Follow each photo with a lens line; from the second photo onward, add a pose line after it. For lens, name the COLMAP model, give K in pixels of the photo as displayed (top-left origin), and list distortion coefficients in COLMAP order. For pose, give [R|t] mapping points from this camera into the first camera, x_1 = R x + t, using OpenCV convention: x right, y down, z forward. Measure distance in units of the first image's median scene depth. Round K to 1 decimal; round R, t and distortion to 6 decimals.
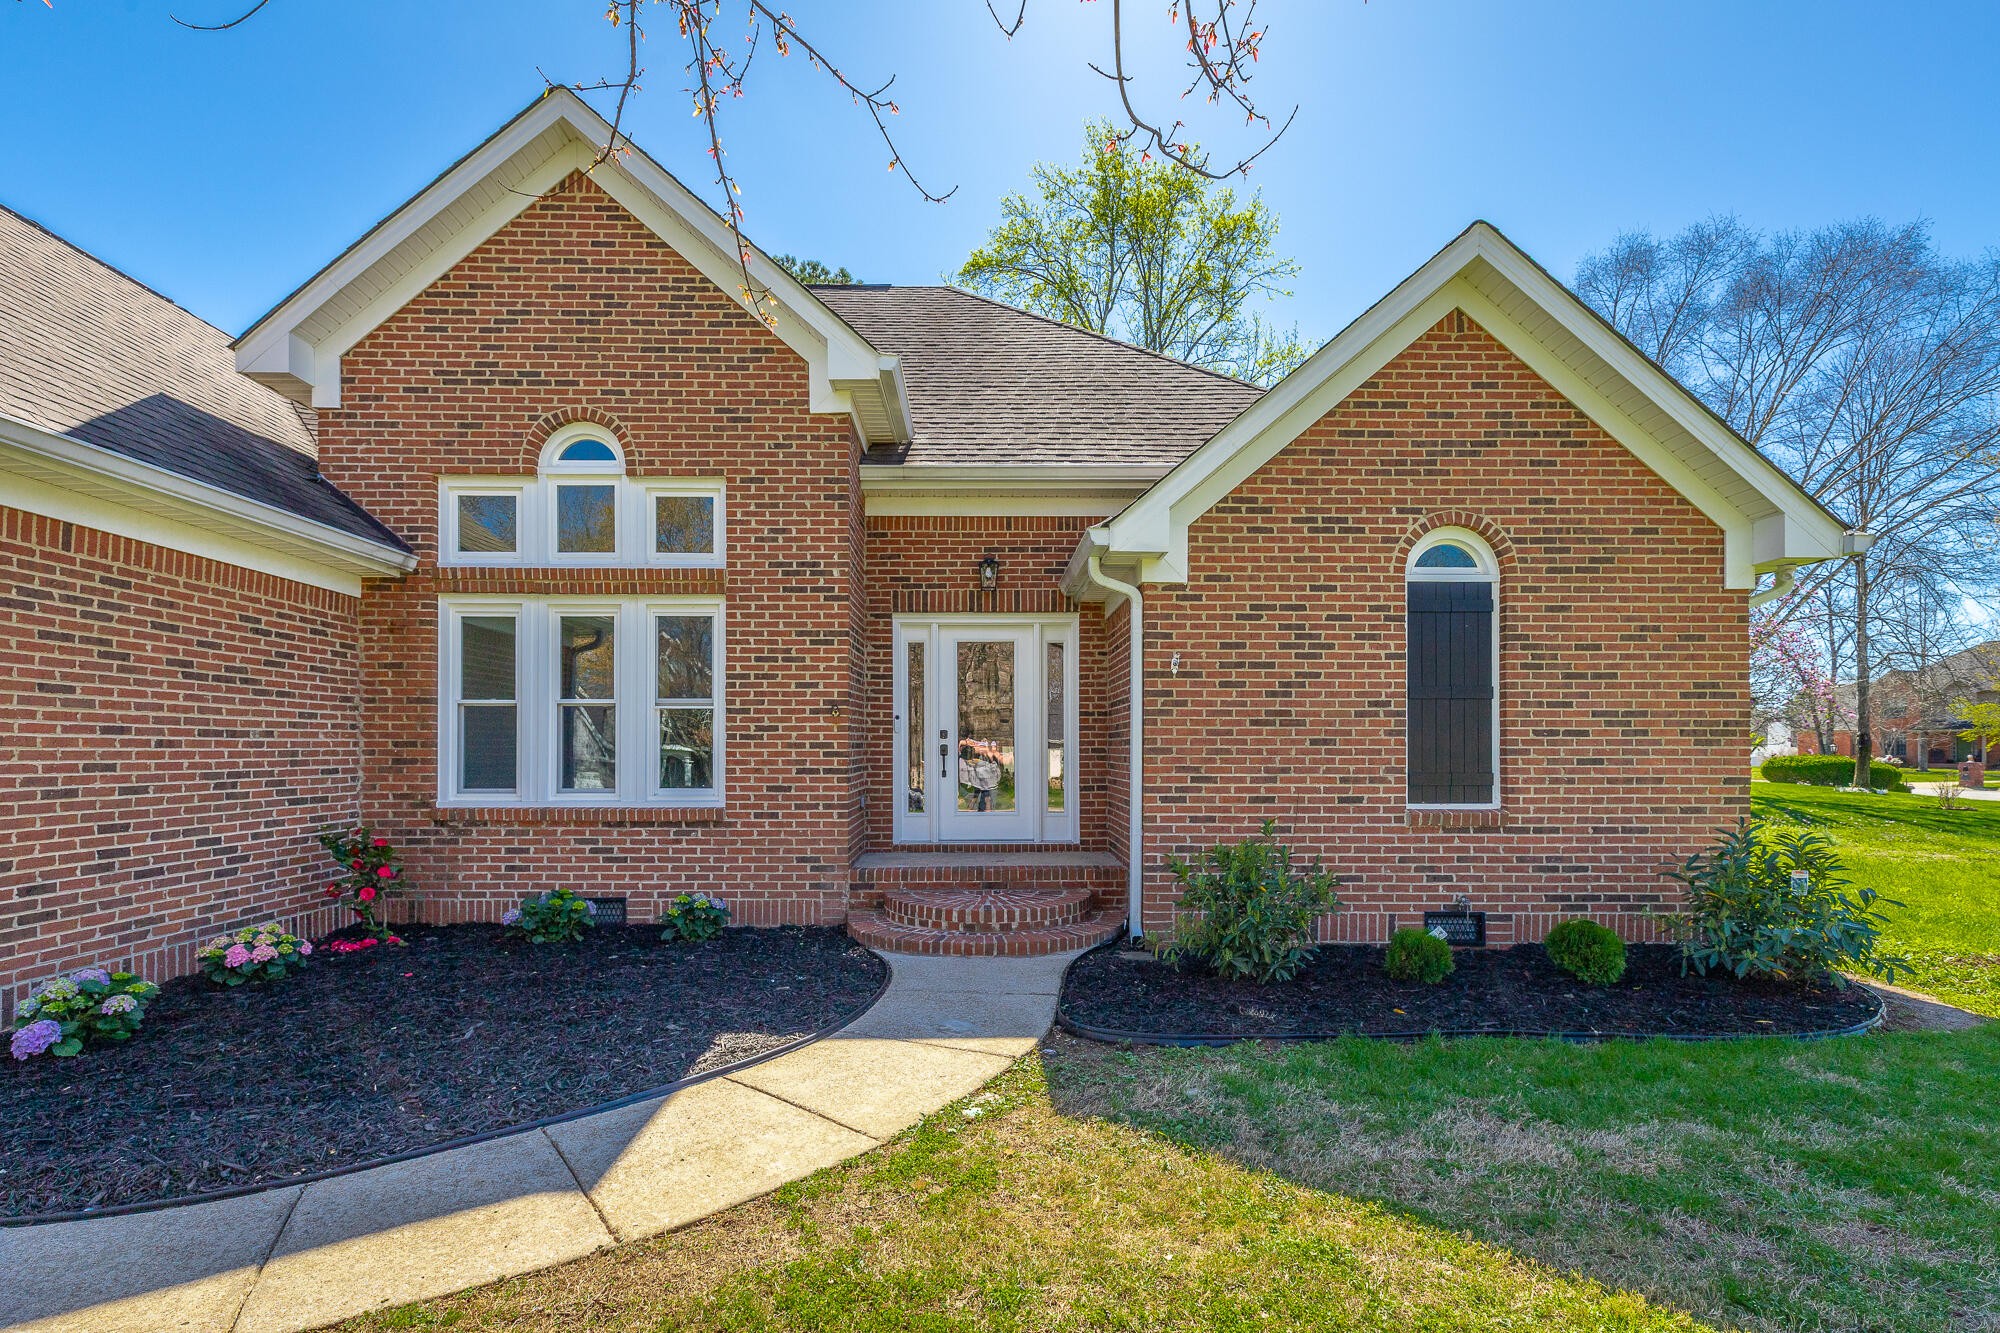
lens RADIAL K [[911.7, 0, 999.4], [0, 911.7, 747.5], [0, 0, 1]] dist [0.000618, -0.000189]
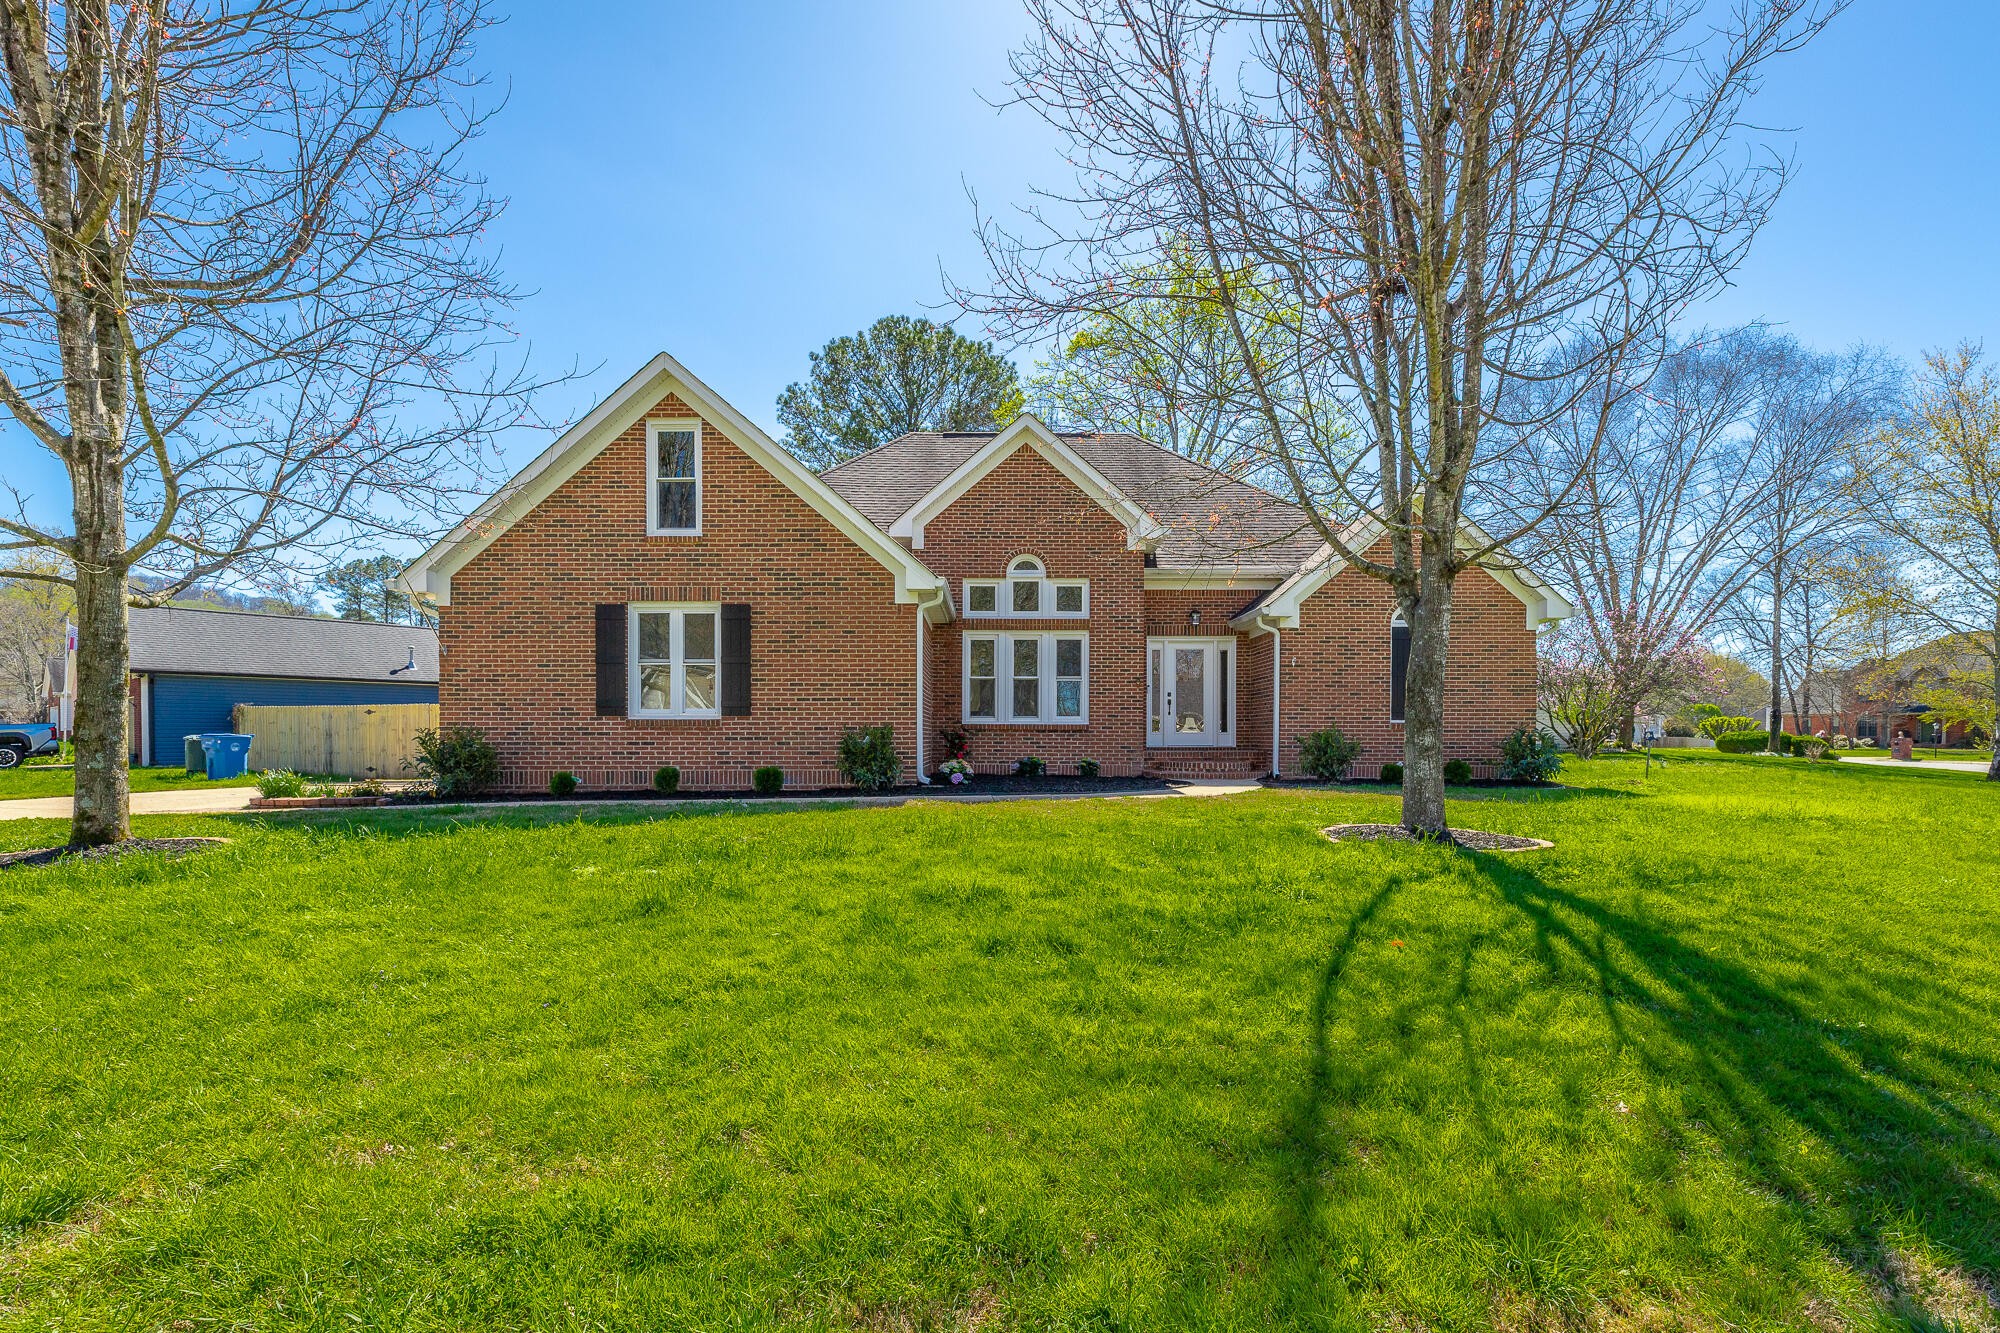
lens RADIAL K [[929.3, 0, 997.5], [0, 929.3, 738.4], [0, 0, 1]] dist [-0.001383, -0.000251]
pose [[0.999887, 0.001490, -0.014989, -0.543935], [-0.001455, 0.999996, 0.002371, 0.105102], [0.014992, -0.002349, 0.999885, -1.442110]]
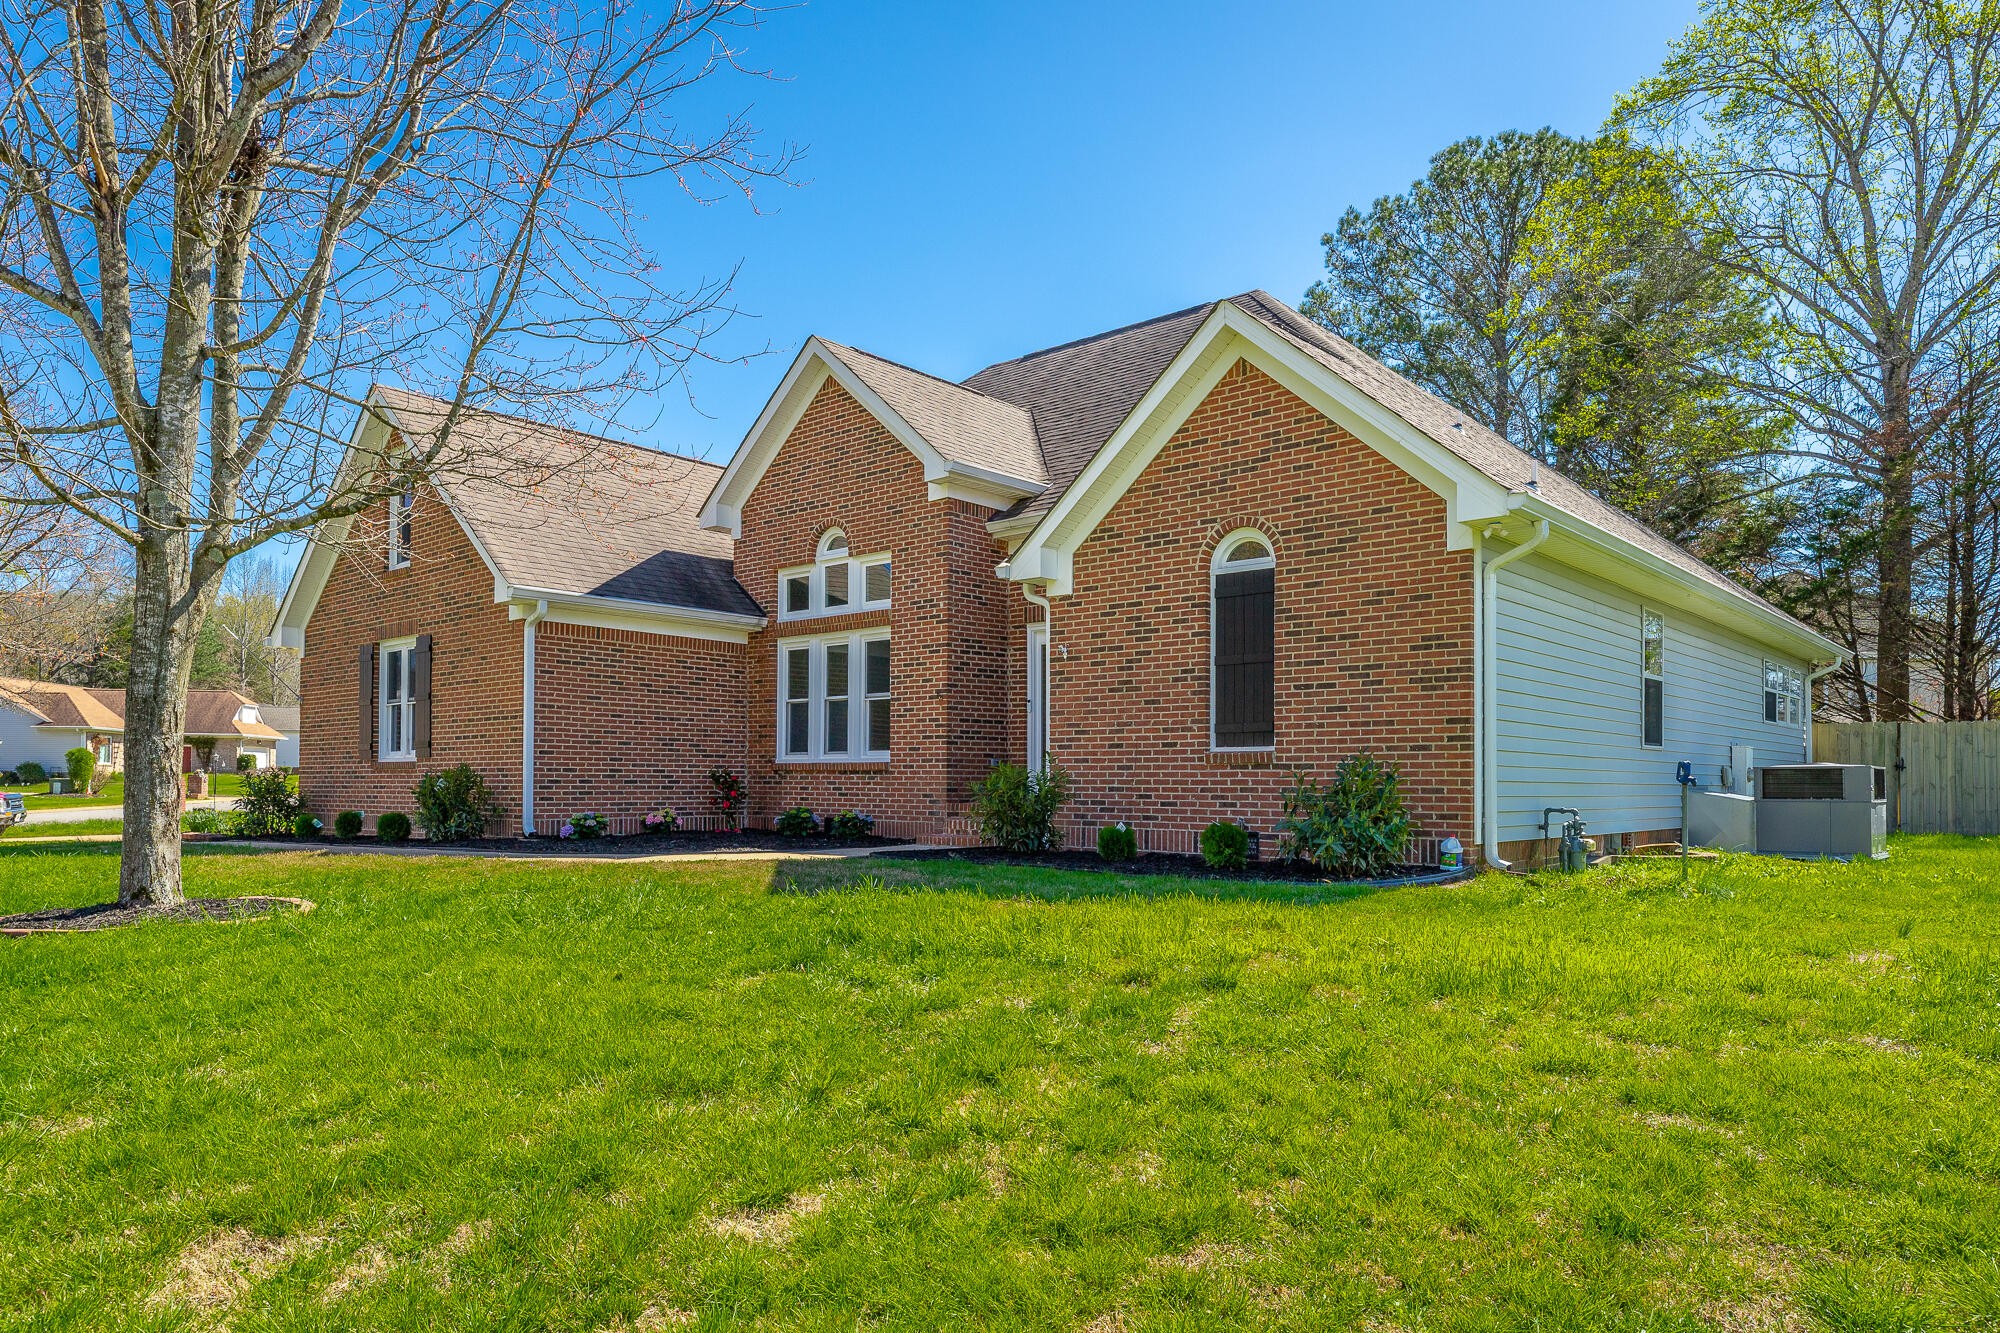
lens RADIAL K [[1311.5, 0, 997.1], [0, 1311.5, 760.2], [0, 0, 1]] dist [0.005873, -0.001618]
pose [[0.731911, -0.011979, -0.681295, 1.493147], [-0.001999, 0.999803, -0.019727, 0.117580], [0.681397, 0.015801, 0.731743, -0.564987]]
